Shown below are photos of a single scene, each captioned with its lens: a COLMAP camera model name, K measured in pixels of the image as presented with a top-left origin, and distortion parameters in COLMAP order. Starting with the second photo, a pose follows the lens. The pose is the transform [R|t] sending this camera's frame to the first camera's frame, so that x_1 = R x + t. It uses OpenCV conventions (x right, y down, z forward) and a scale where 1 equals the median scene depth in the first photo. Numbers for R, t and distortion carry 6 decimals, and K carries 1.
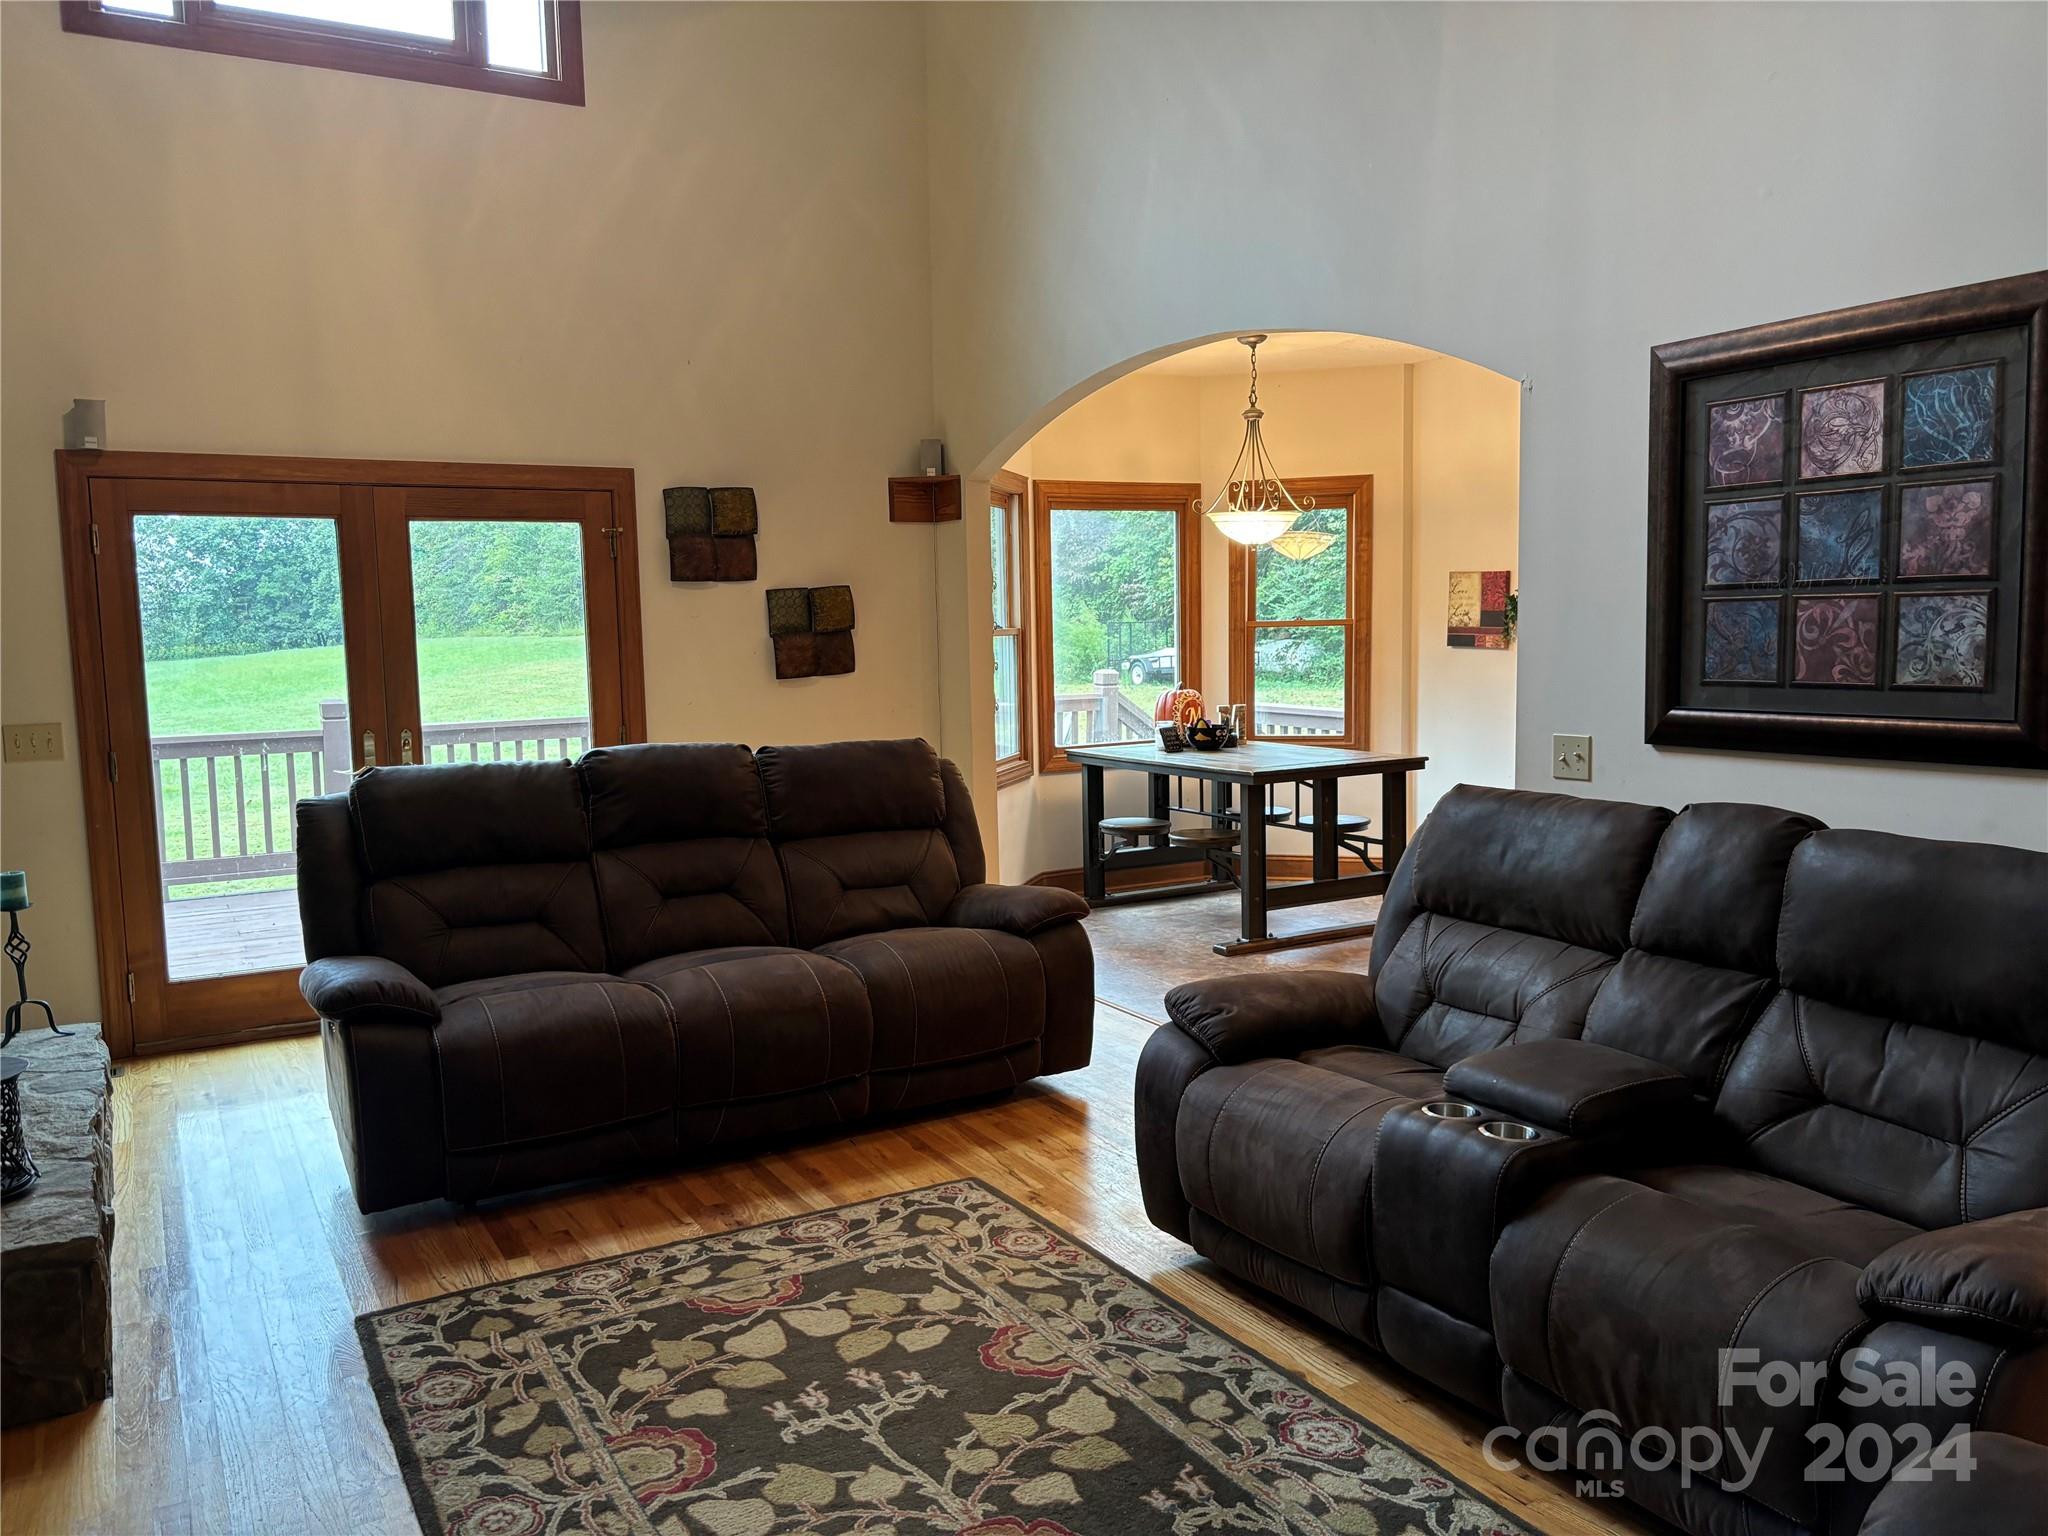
lens RADIAL K [[1549.7, 0, 1022.0], [0, 1549.7, 784.8], [0, 0, 1]] dist [0.043004, -0.060984]
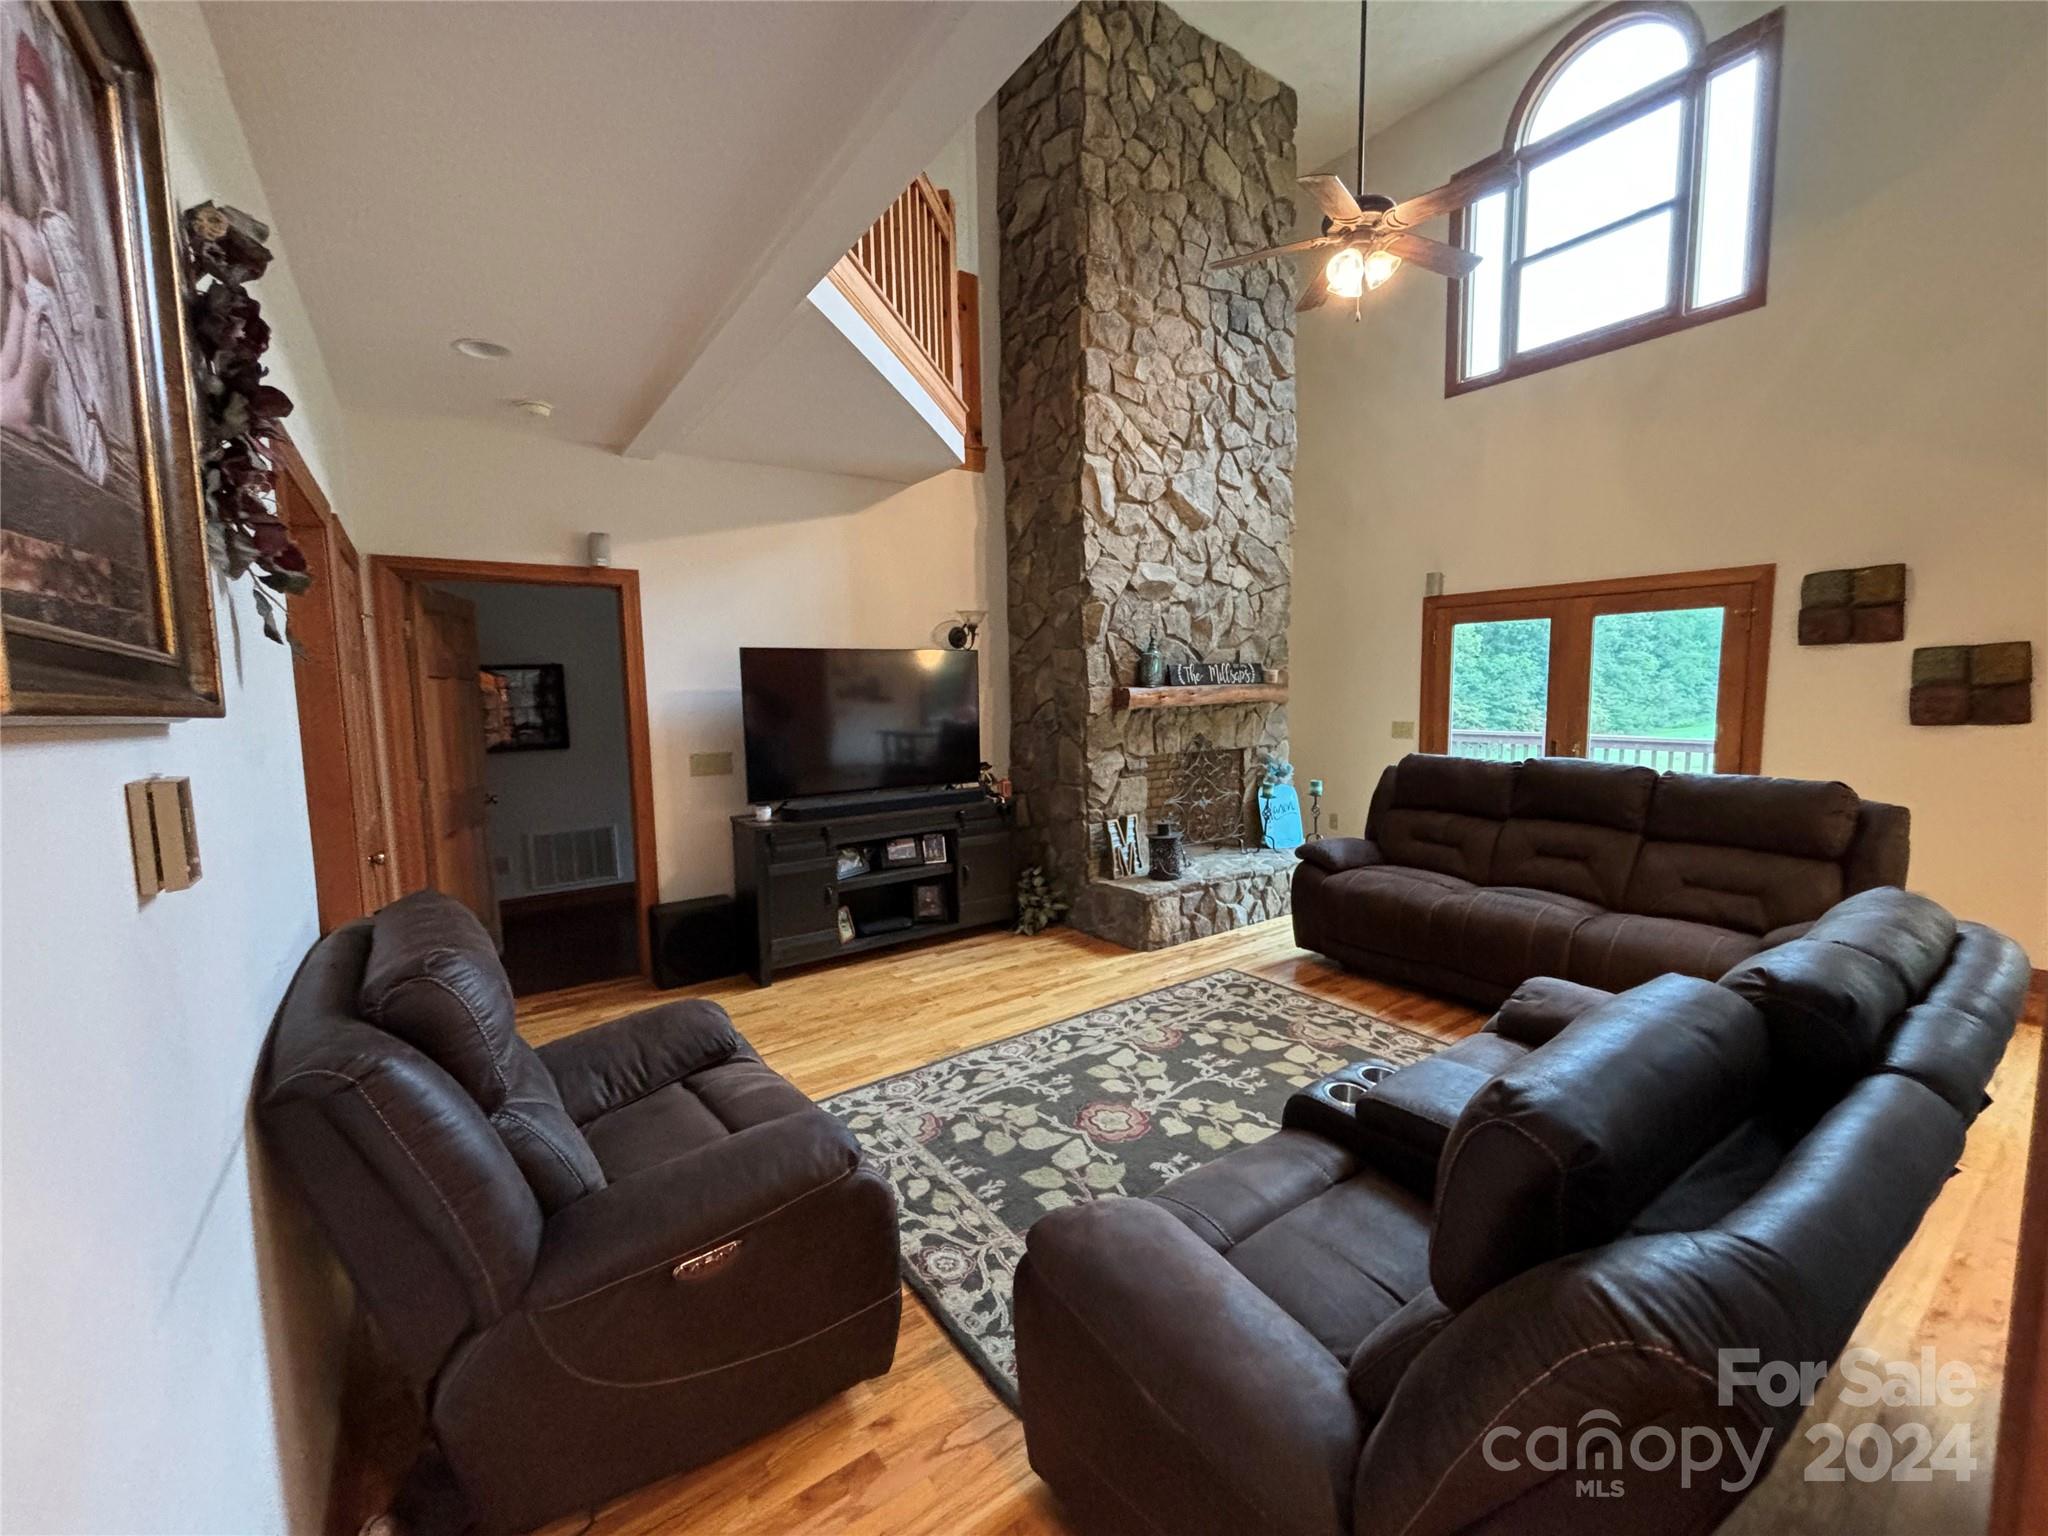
lens RADIAL K [[831.7, 0, 1013.9], [0, 831.7, 783.0], [0, 0, 1]] dist [-0.001564, -0.000423]
pose [[0.068712, 0.133230, -0.988700, 0.783592], [-0.094946, 0.987418, 0.126459, -0.075531], [0.993108, 0.085184, 0.080497, 0.530396]]
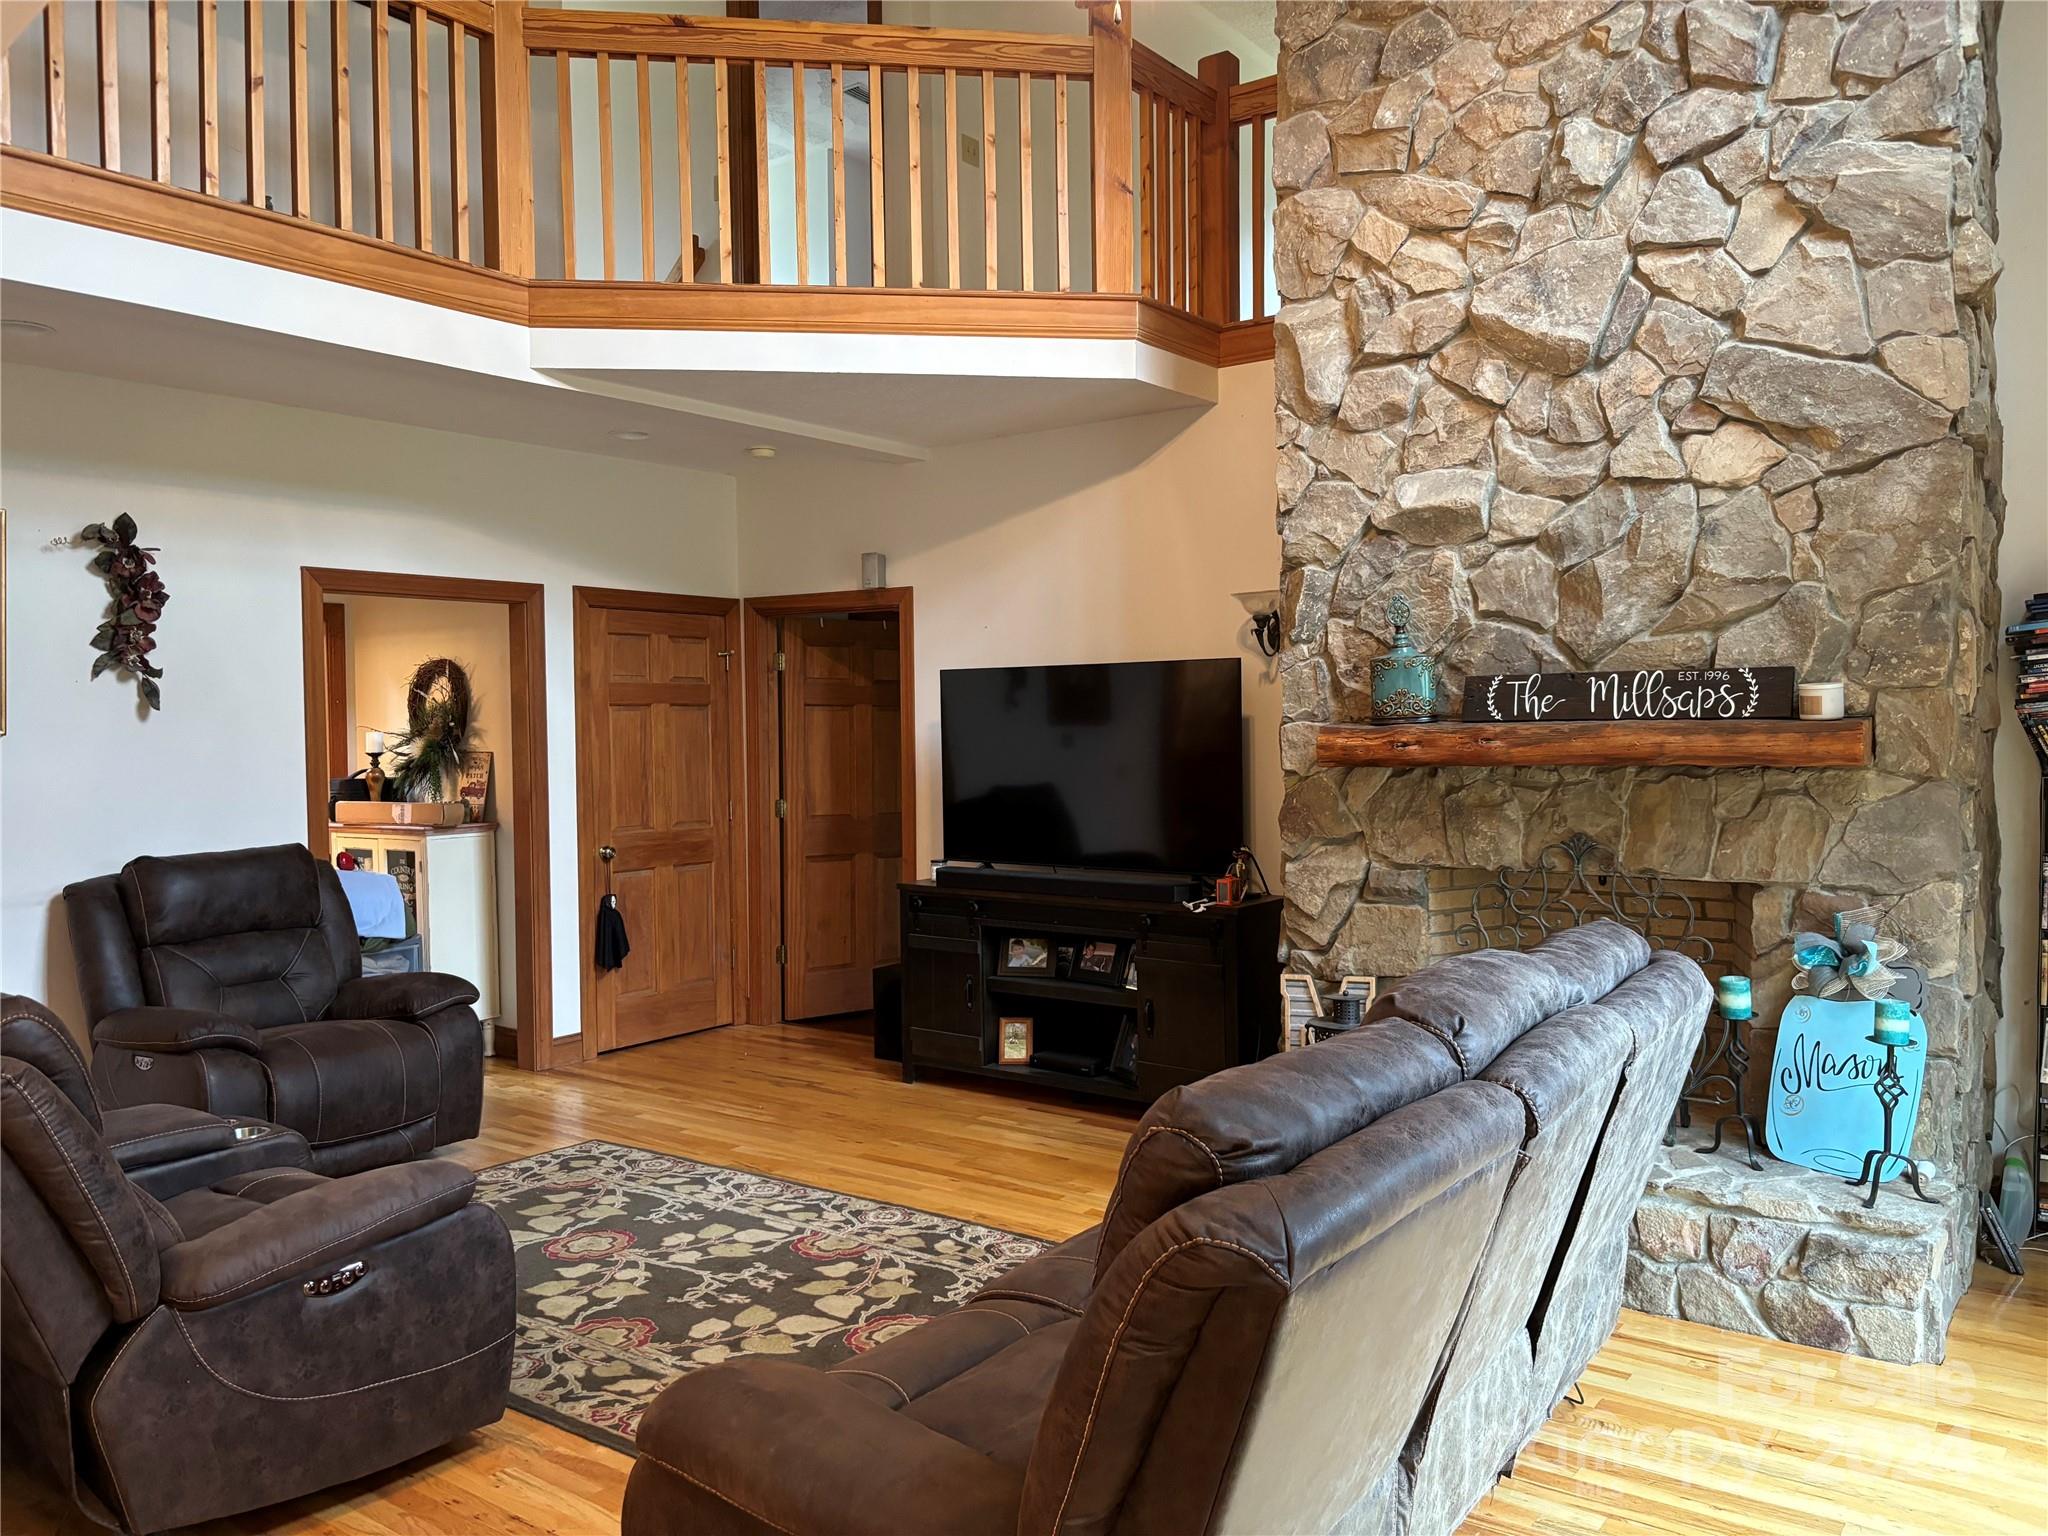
lens RADIAL K [[1549.7, 0, 971.3], [0, 1549.7, 781.6], [0, 0, 1]] dist [0.043004, -0.060984]
pose [[-0.932044, 0.039018, -0.360239, 0.155009], [-0.015683, 0.988910, 0.147688, -0.227286], [0.362007, 0.143301, -0.921095, 2.012221]]
